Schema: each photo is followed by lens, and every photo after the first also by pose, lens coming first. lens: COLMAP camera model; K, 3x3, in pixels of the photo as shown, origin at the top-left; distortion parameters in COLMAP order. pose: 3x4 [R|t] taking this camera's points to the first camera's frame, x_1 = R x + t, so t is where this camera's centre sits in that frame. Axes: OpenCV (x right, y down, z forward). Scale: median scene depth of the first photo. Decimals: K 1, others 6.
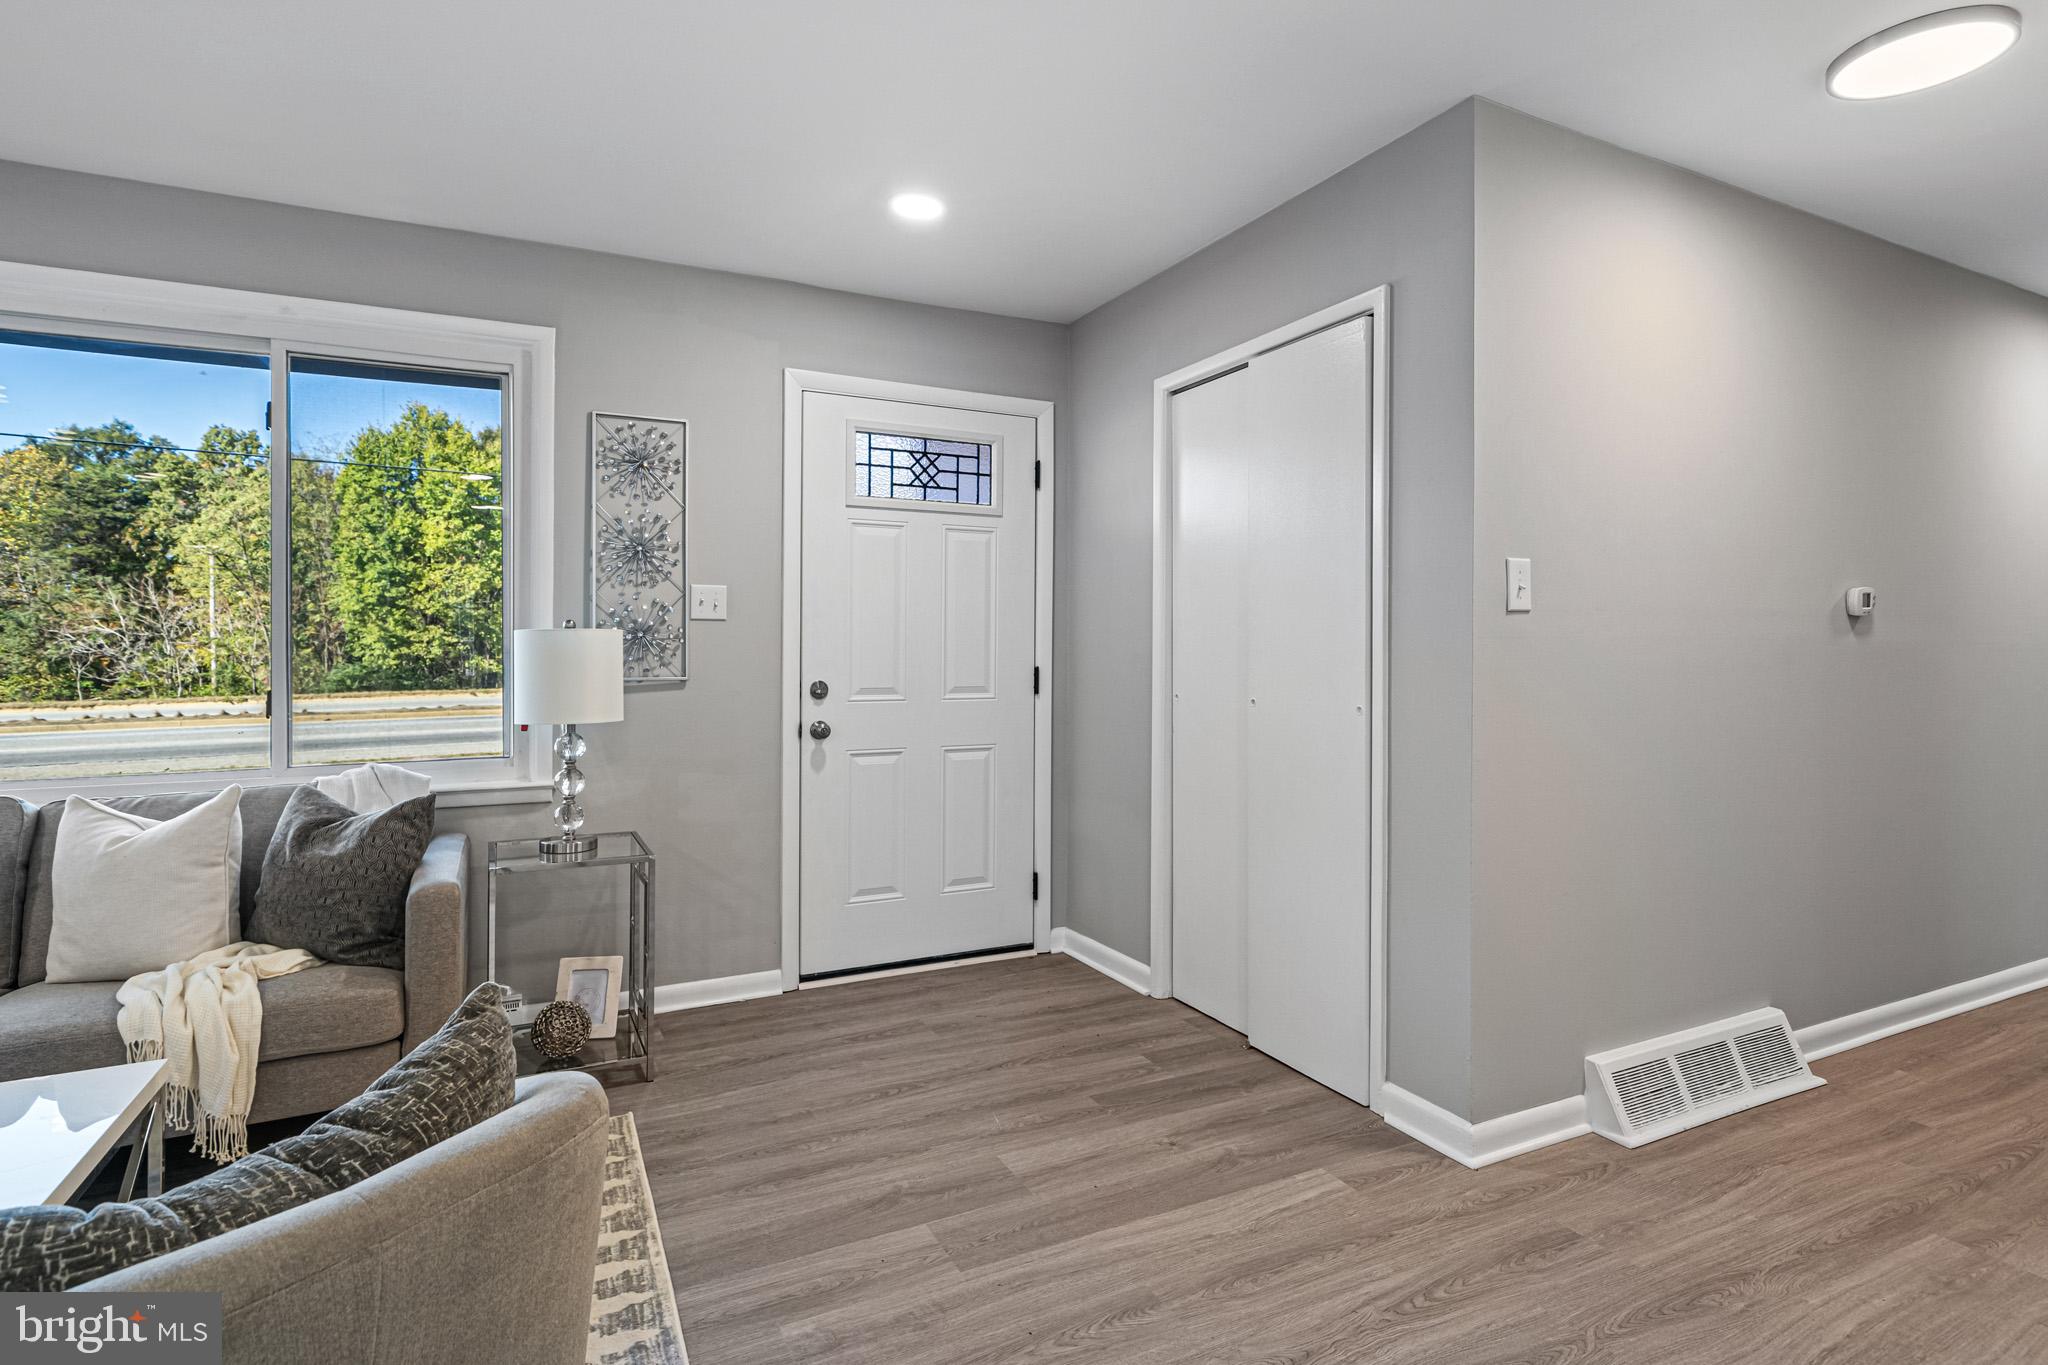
lens RADIAL K [[1011.9, 0, 1006.4], [0, 1011.9, 649.0], [0, 0, 1]] dist [0.004146, -0.000231]
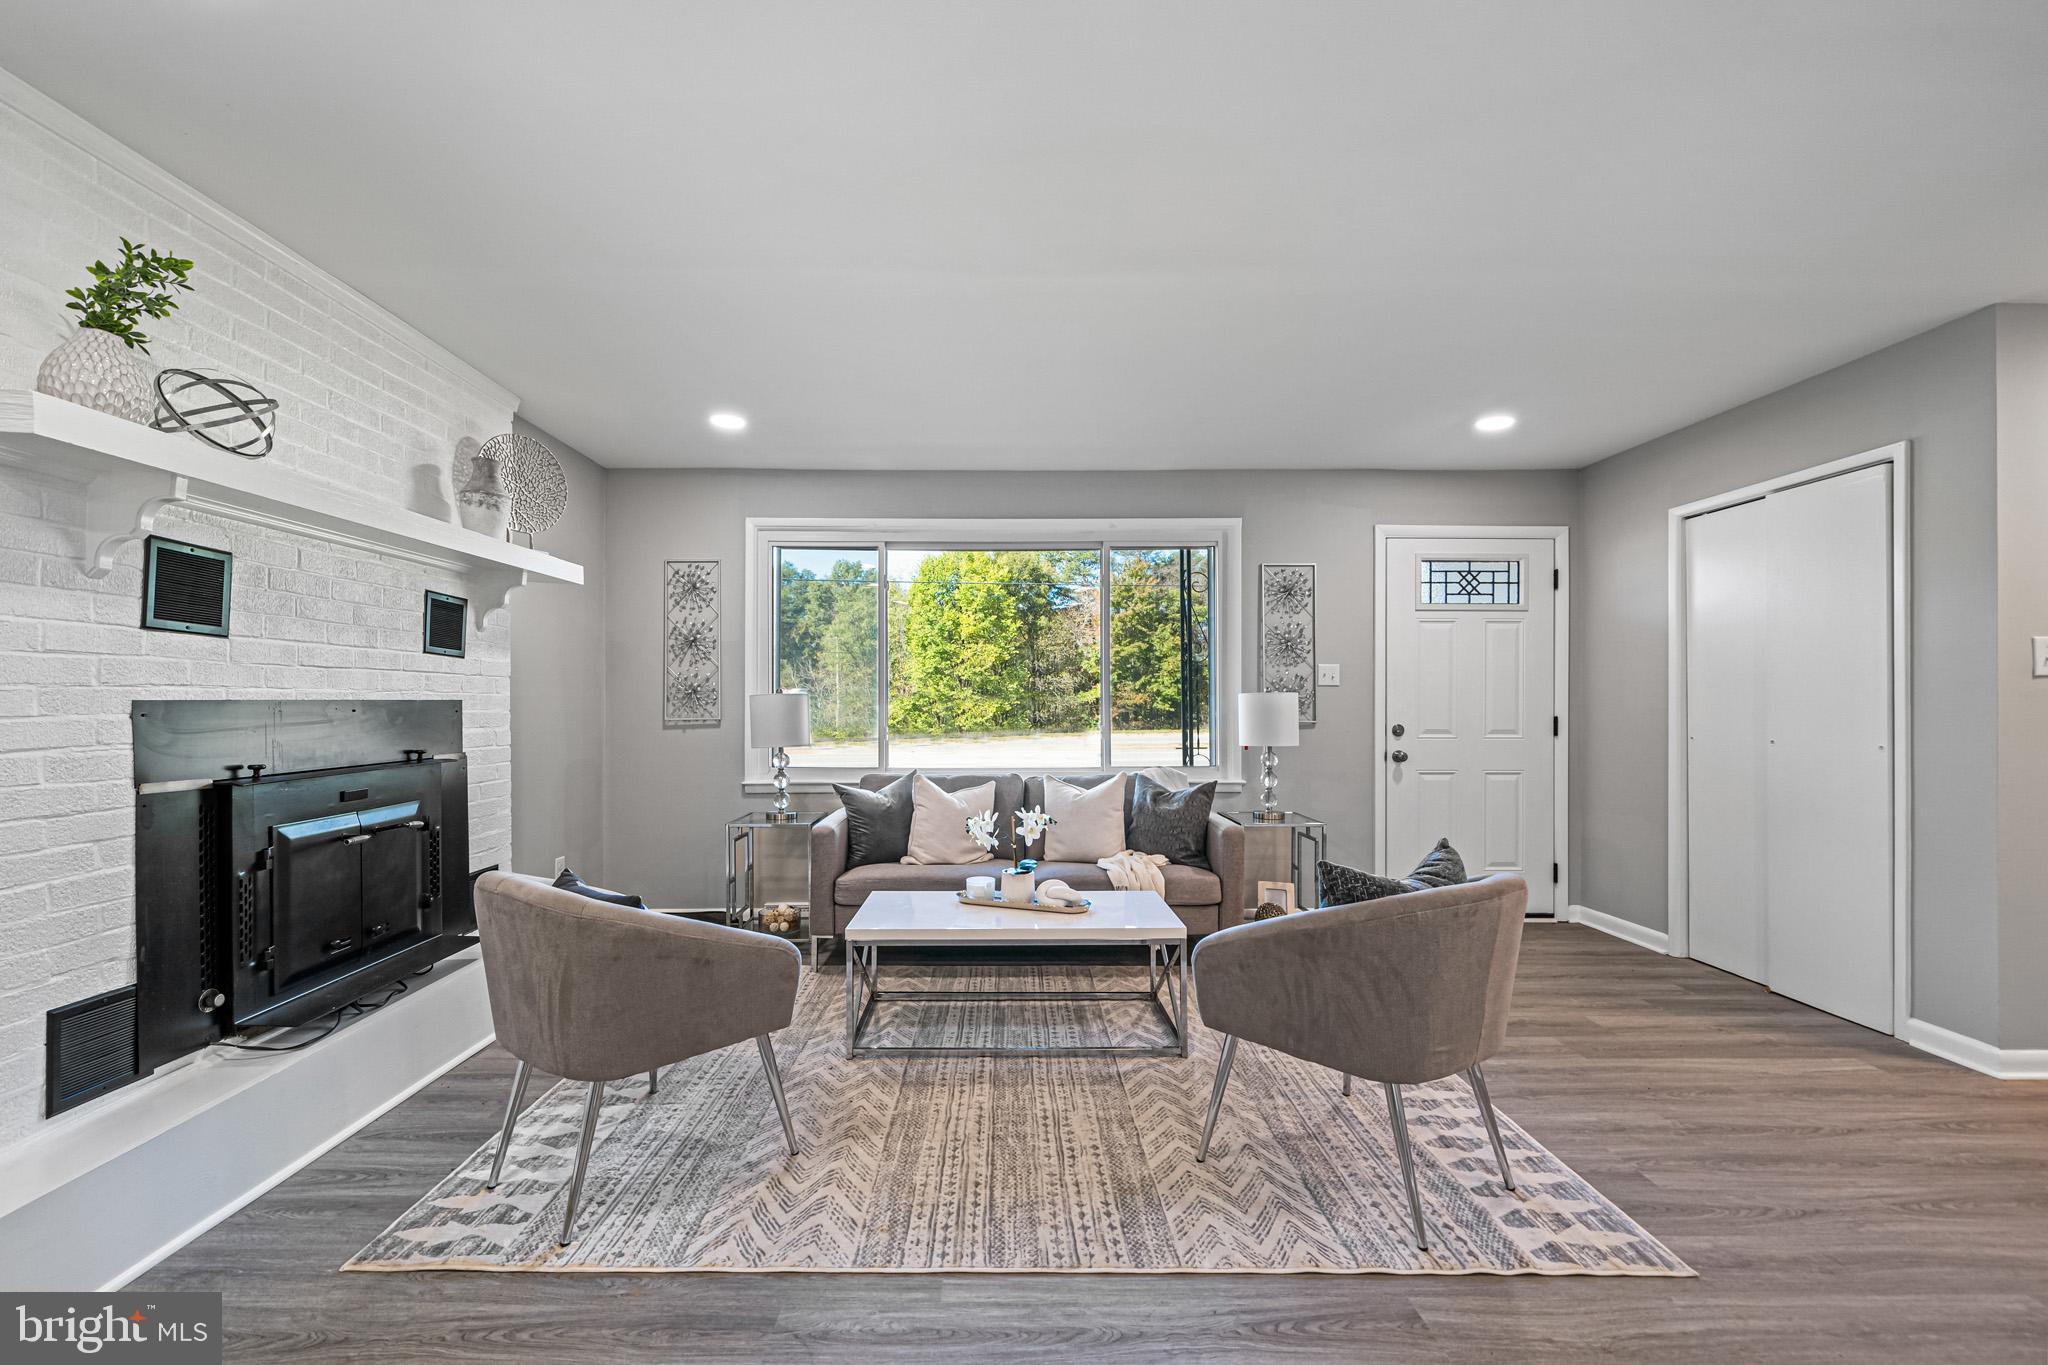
lens RADIAL K [[818.5, 0, 1010.8], [0, 818.5, 697.7], [0, 0, 1]] dist [-0.003412, 0.000603]
pose [[0.903248, -0.003096, -0.429108, -0.193447], [-0.000241, 0.999970, -0.007722, 0.000499], [0.429119, 0.007078, 0.903220, -0.405291]]
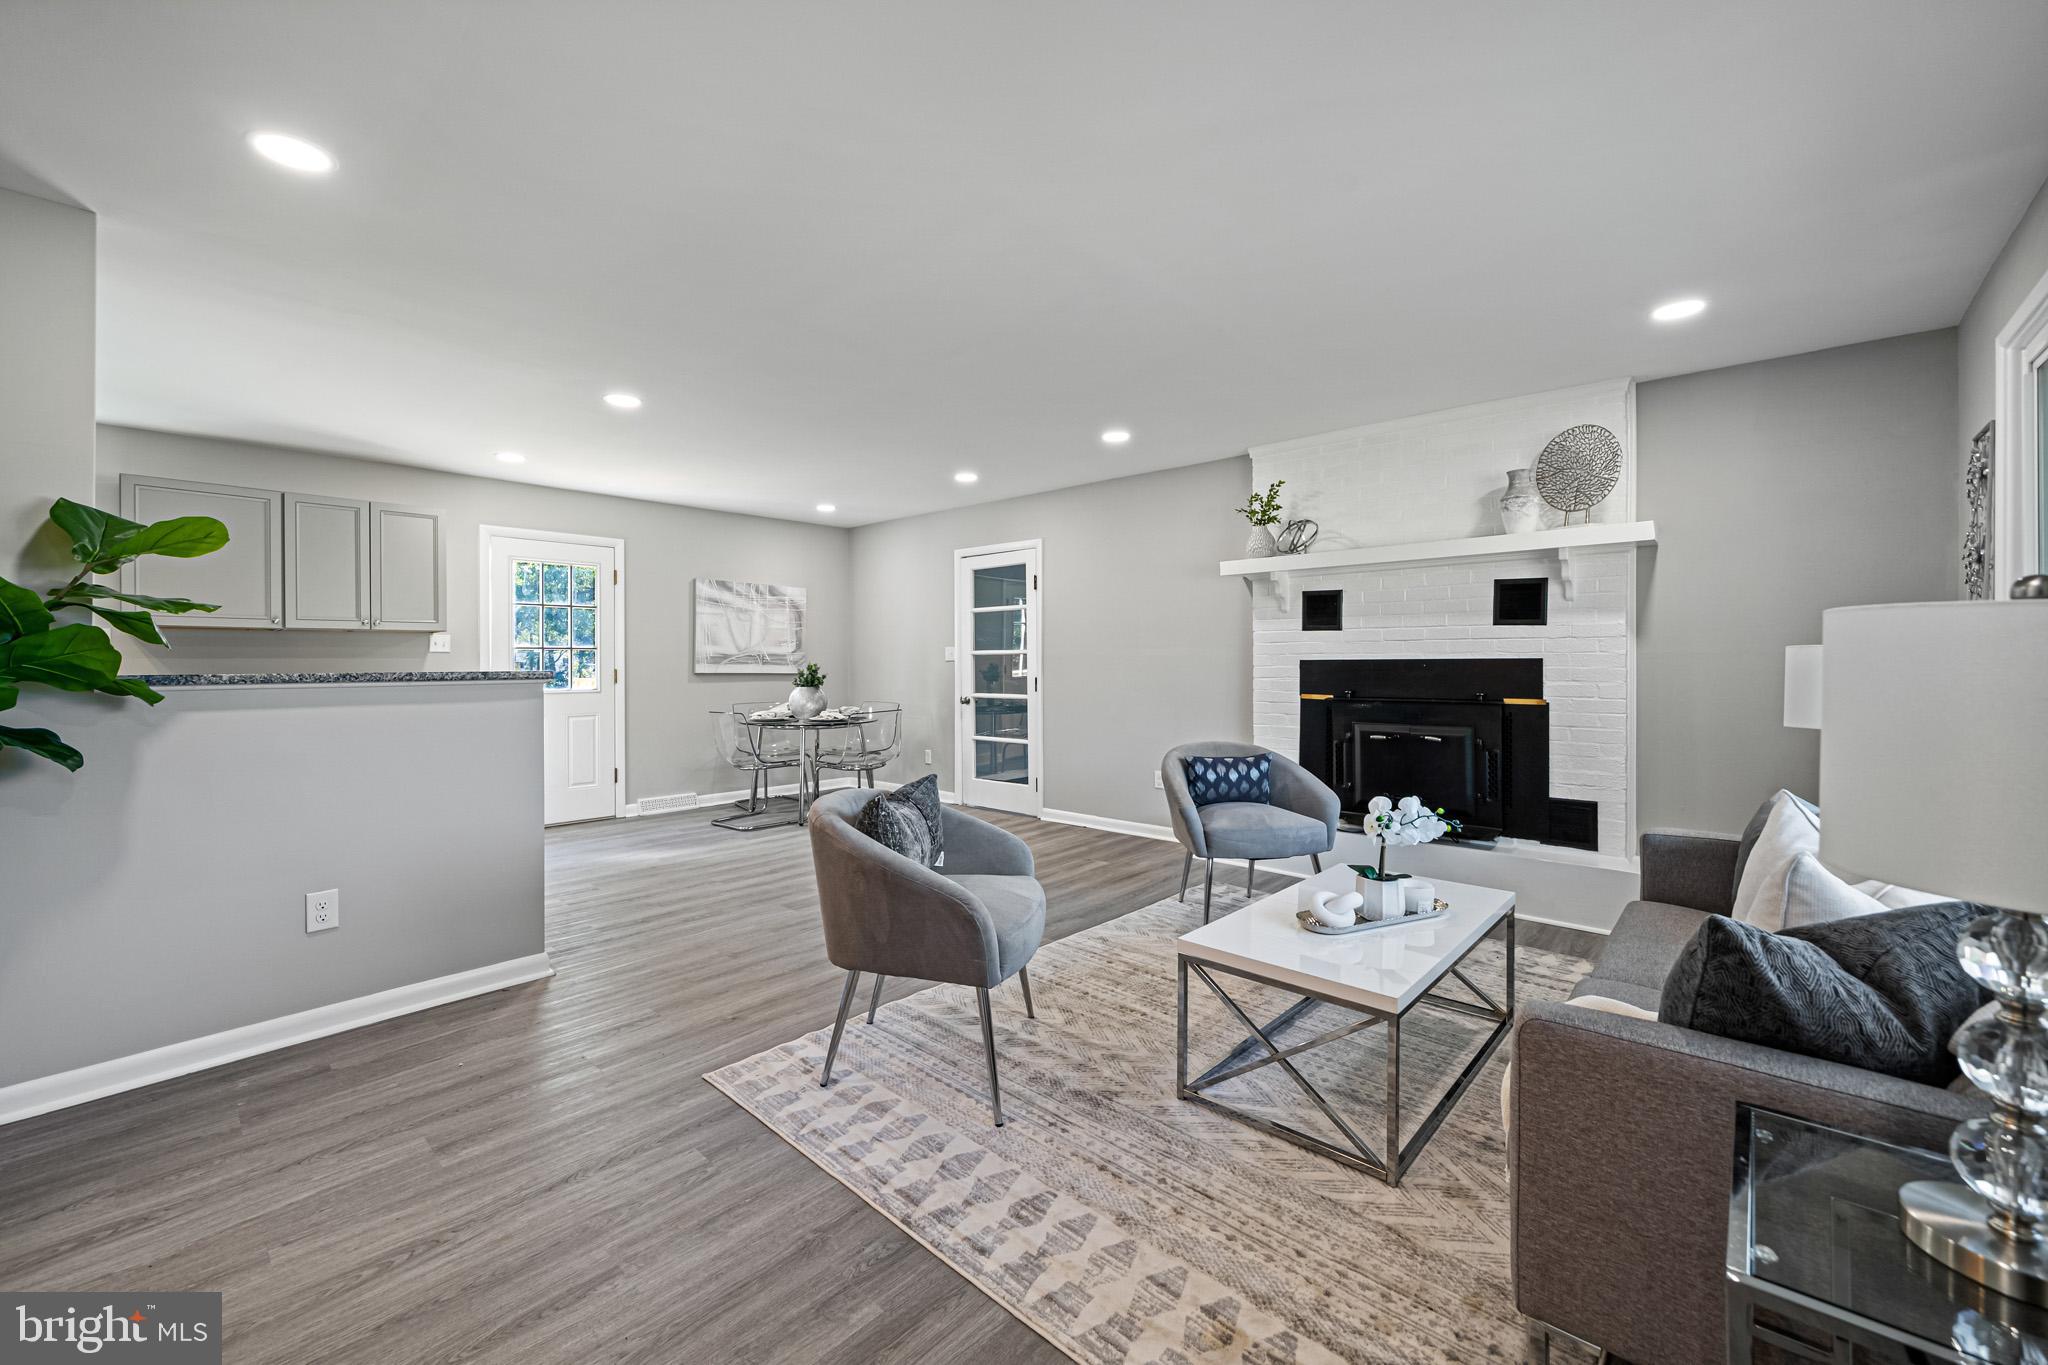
lens RADIAL K [[806.1, 0, 1048.4], [0, 806.1, 683.9], [0, 0, 1]] dist [-0.002729, 0.000912]
pose [[-0.922650, 0.017781, -0.385228, -0.044947], [0.003495, 0.999281, 0.037753, -0.013043], [0.385622, 0.033487, -0.922049, 0.955876]]
